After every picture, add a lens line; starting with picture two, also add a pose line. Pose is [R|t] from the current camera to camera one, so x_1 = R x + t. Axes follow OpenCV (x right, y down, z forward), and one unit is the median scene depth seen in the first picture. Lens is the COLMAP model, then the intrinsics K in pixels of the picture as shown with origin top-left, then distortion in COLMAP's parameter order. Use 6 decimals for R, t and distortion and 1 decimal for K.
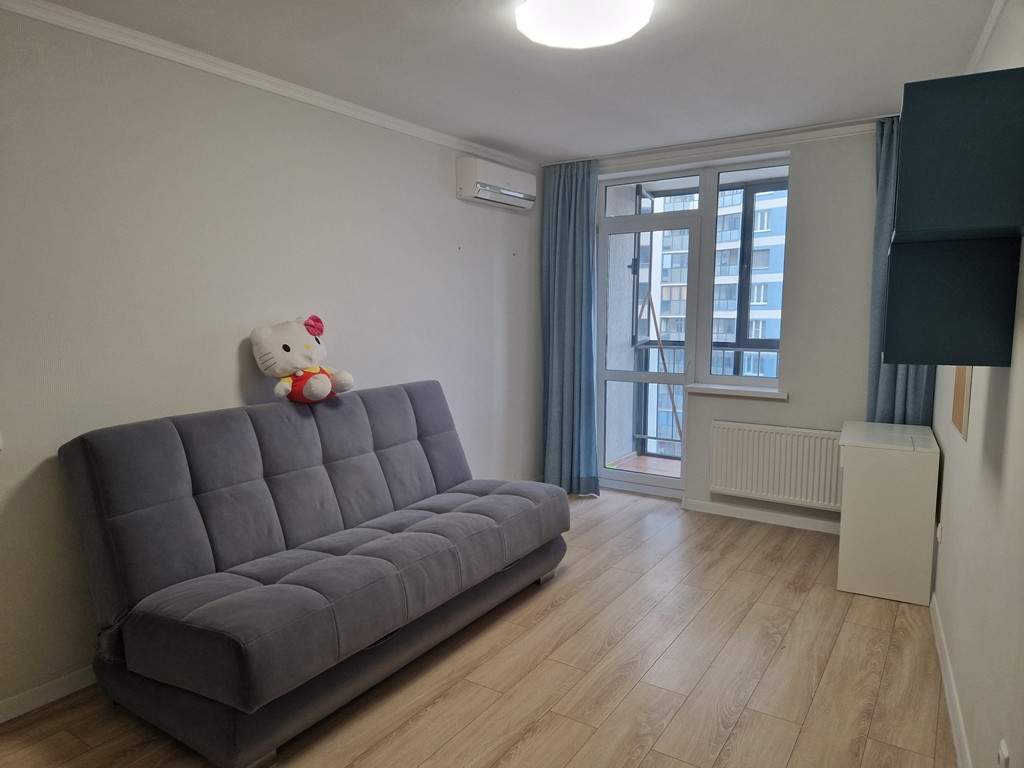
lens RADIAL K [[688.4, 0, 494.0], [0, 688.4, 387.5], [0, 0, 1]] dist [0.065695, -0.053628]
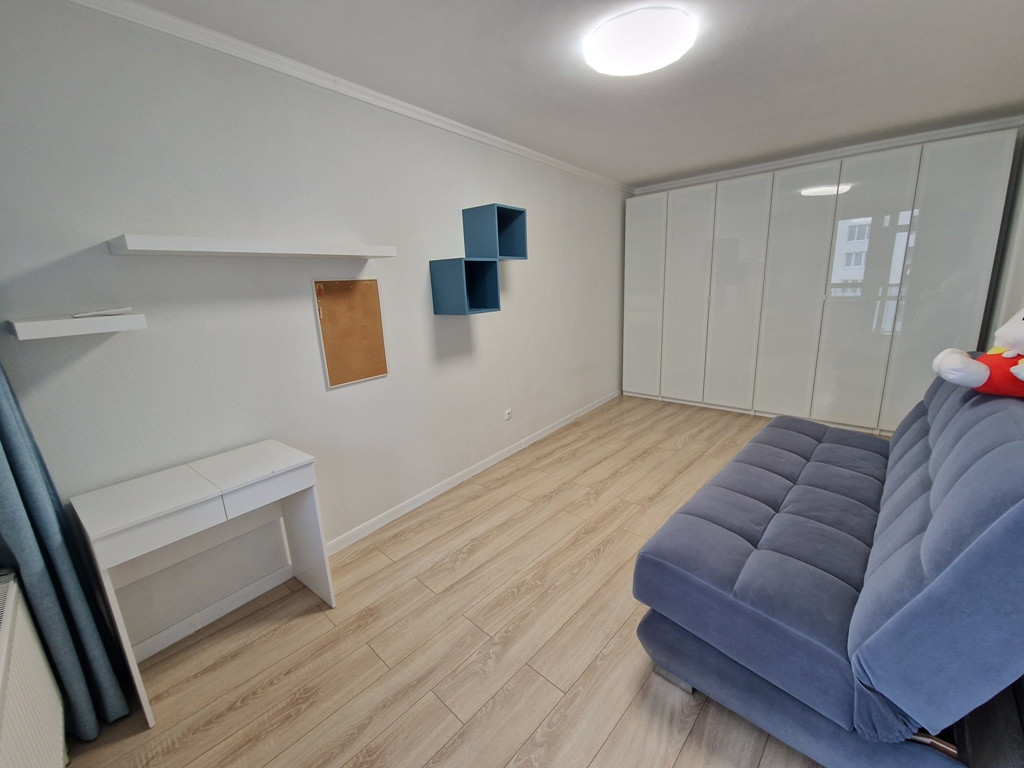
lens RADIAL K [[416.5, 0, 512.0], [0, 416.5, 384.0], [0, 0, 1]] dist [-0.000544, -0.000009]
pose [[-0.985782, 0.007372, 0.167870, 0.173796], [0.066061, 0.935594, 0.346843, -0.177867], [-0.154501, 0.353001, -0.922778, 1.463762]]
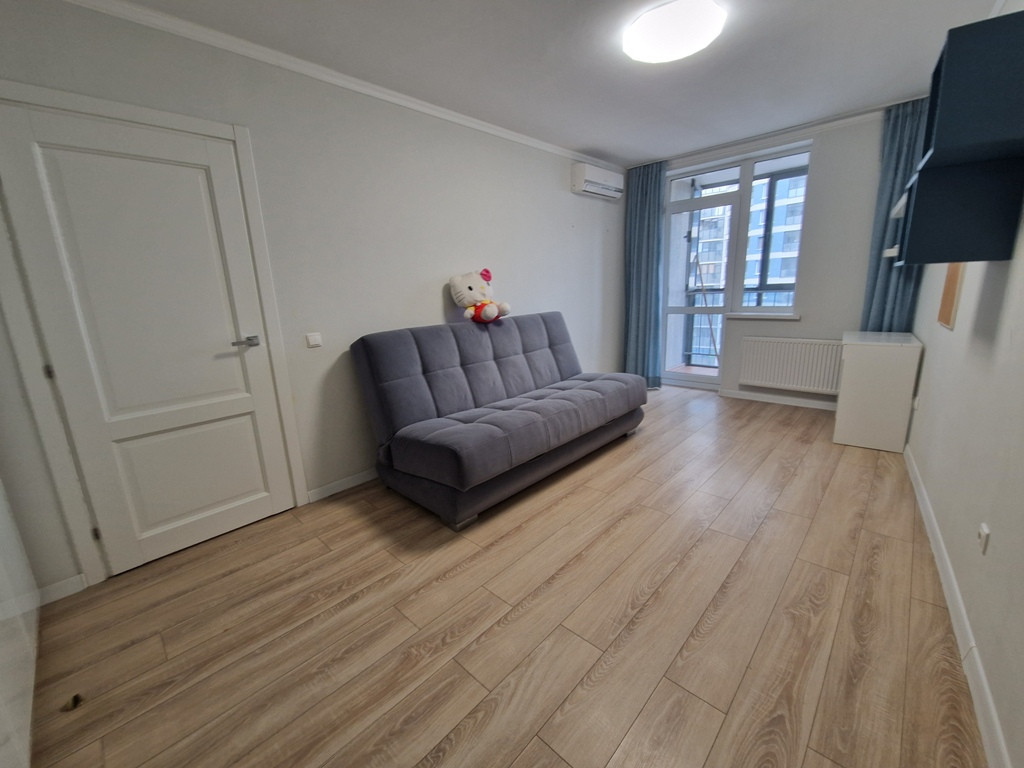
lens RADIAL K [[418.0, 0, 512.0], [0, 418.0, 384.0], [0, 0, 1]] dist [0.012341, -0.008247]
pose [[0.985990, -0.000374, -0.166802, -0.036818], [0.019203, 0.993603, 0.111286, 0.055845], [0.165693, -0.112930, 0.979690, 0.024822]]
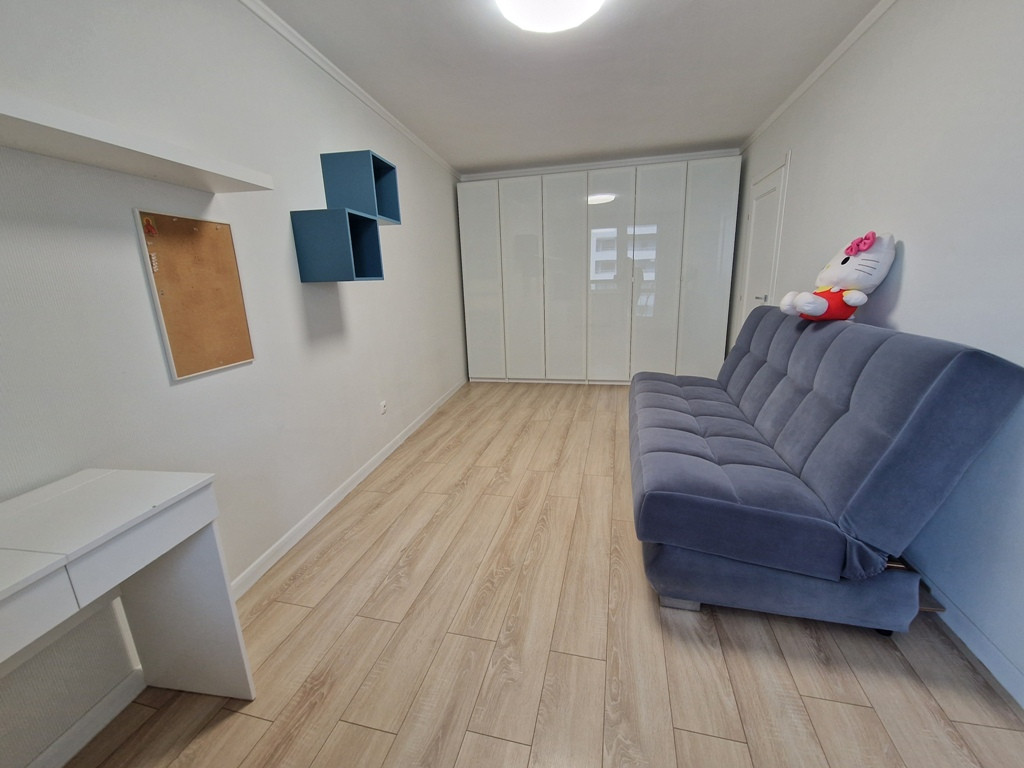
lens RADIAL K [[418.0, 0, 512.0], [0, 418.0, 384.0], [0, 0, 1]] dist [0.012341, -0.008247]
pose [[-0.939816, 0.117419, -0.320870, 0.387753], [-0.003253, 0.935980, 0.352039, -0.111540], [0.341664, 0.331896, -0.879267, 1.402611]]
